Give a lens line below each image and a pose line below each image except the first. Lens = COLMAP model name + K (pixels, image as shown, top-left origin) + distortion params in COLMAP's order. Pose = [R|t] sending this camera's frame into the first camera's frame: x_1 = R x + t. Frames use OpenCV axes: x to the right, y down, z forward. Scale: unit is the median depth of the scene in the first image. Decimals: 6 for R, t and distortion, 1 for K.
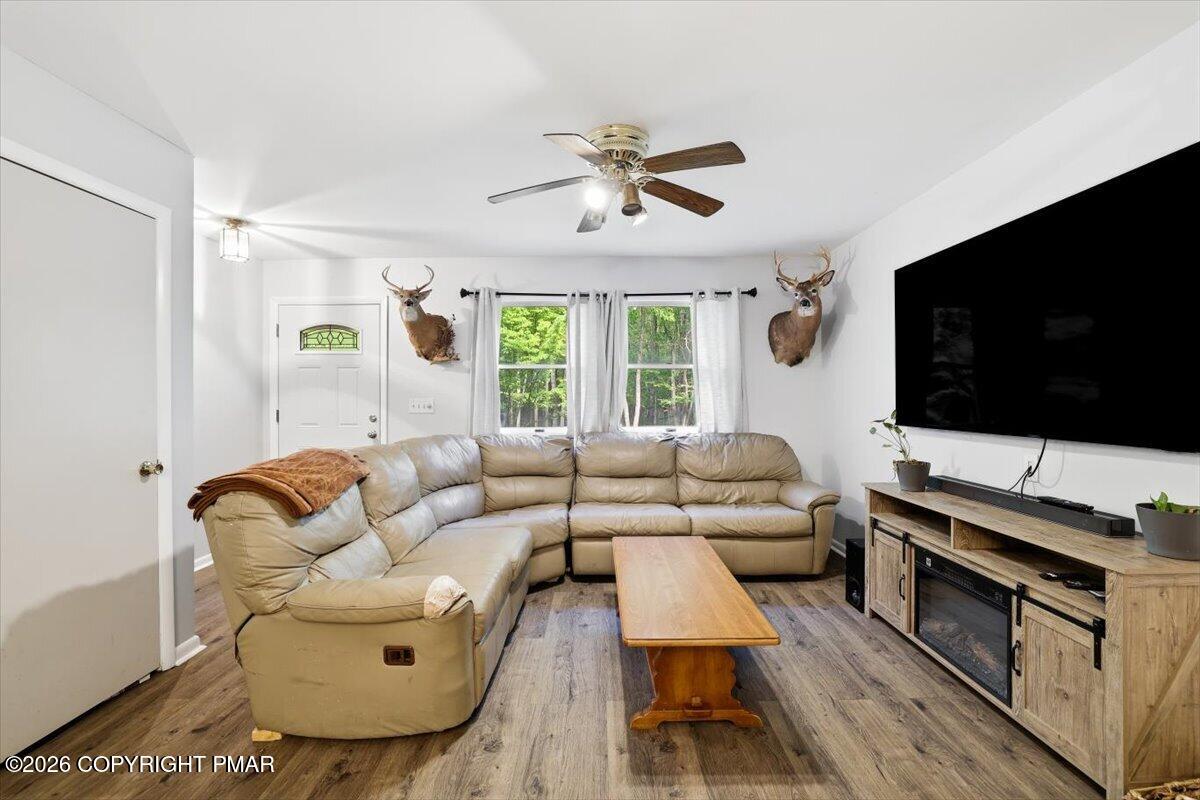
lens RADIAL K [[524.7, 0, 600.0], [0, 524.7, 400.0], [0, 0, 1]] dist [-0.045943, 0.022560]
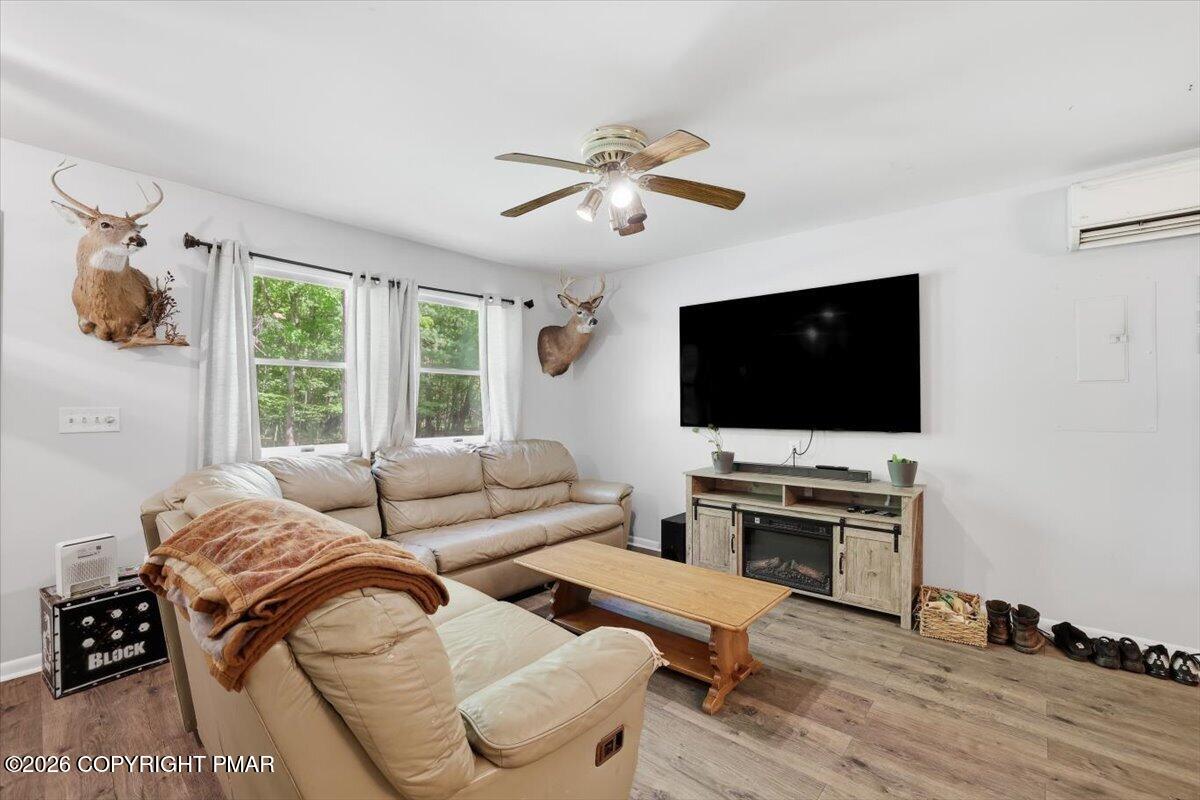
lens RADIAL K [[524.7, 0, 600.0], [0, 524.7, 400.0], [0, 0, 1]] dist [-0.045943, 0.022560]
pose [[0.657217, 0.006964, 0.753669, -0.613433], [0.005558, 0.999885, -0.014086, 0.001029], [-0.753681, 0.013446, 0.657103, 0.319277]]
